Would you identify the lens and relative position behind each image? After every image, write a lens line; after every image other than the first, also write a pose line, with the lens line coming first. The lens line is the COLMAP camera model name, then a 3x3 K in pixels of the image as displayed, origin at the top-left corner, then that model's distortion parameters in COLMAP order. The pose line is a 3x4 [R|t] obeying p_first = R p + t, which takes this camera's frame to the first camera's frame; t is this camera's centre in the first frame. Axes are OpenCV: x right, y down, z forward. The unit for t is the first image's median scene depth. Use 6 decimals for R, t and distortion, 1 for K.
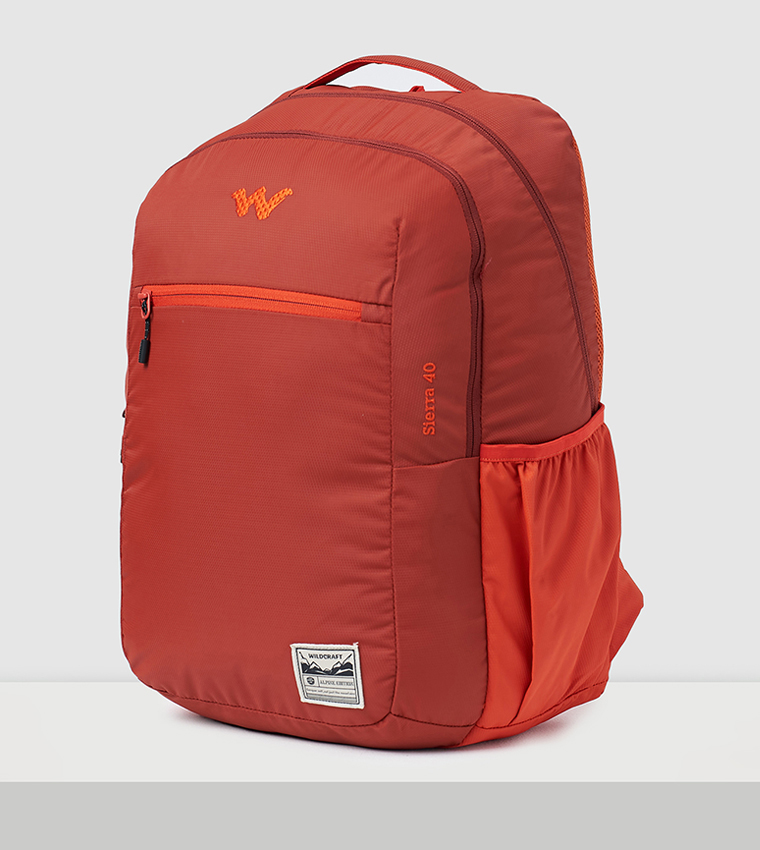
lens RADIAL K [[3563.9, 0, 380.6], [0, 3563.9, 423.9], [0, 0, 1]] dist [0.182119, 0.000000]
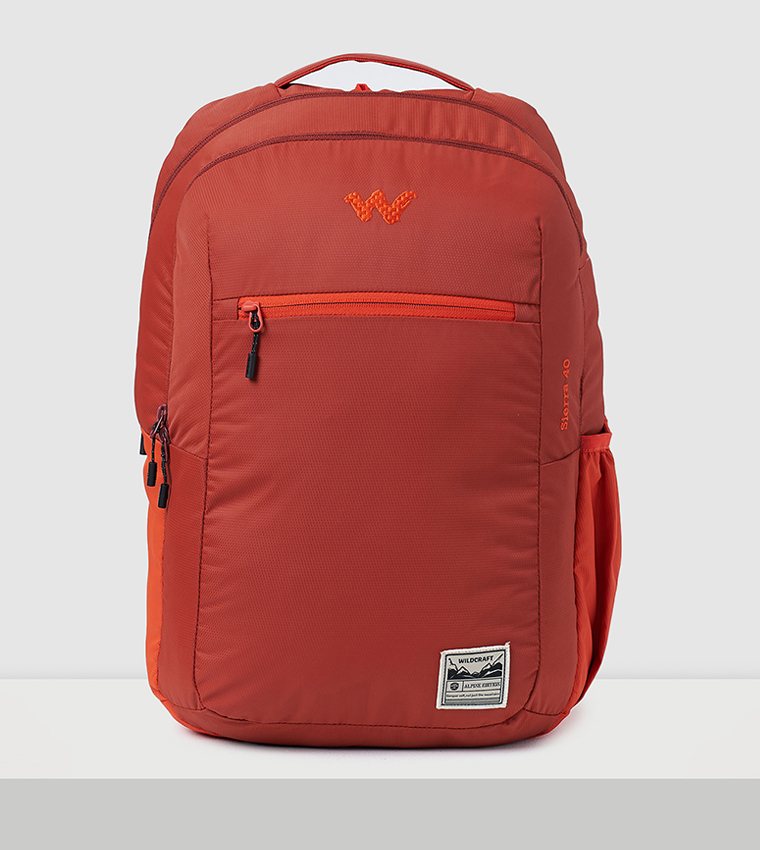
lens RADIAL K [[3563.9, 0, 381.5], [0, 3563.9, 426.3], [0, 0, 1]] dist [0.182119, 0.000000]
pose [[0.831773, -0.068814, 0.550834, -0.582933], [0.062374, 0.997589, 0.030440, -0.031916], [-0.551600, 0.009038, 0.834060, 0.183180]]
